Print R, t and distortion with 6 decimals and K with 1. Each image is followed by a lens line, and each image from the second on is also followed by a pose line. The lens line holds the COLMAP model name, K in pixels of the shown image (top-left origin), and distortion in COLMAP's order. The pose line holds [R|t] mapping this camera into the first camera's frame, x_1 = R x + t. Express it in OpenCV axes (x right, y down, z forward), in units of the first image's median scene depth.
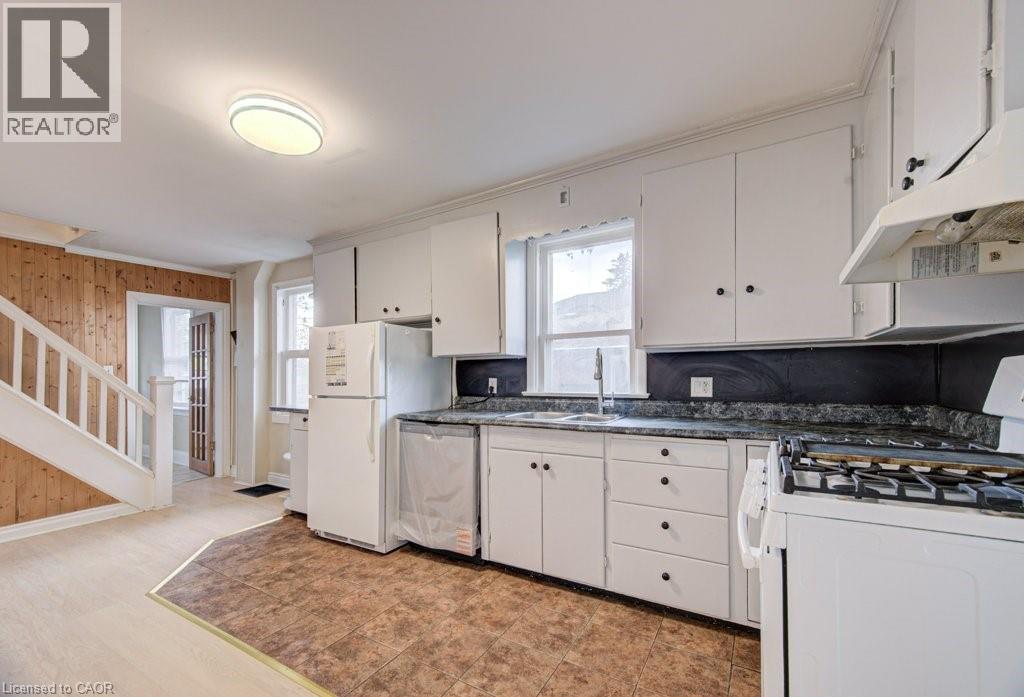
lens RADIAL K [[421.8, 0, 530.3], [0, 421.8, 376.8], [0, 0, 1]] dist [0.001872, 0.000030]
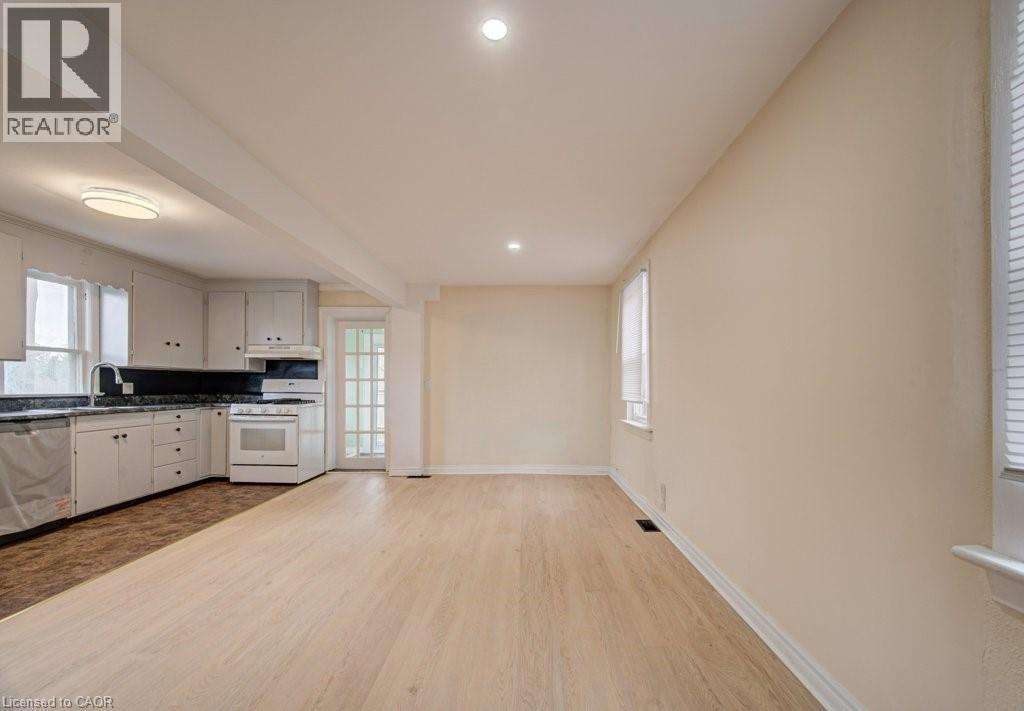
lens RADIAL K [[429.7, 0, 515.4], [0, 429.7, 387.2], [0, 0, 1]] dist [0.000034, -0.000117]
pose [[-0.478116, -0.000507, 0.878297, -1.942443], [-0.003887, 0.999991, -0.001538, 0.016304], [-0.878288, -0.004149, -0.478113, 0.406782]]
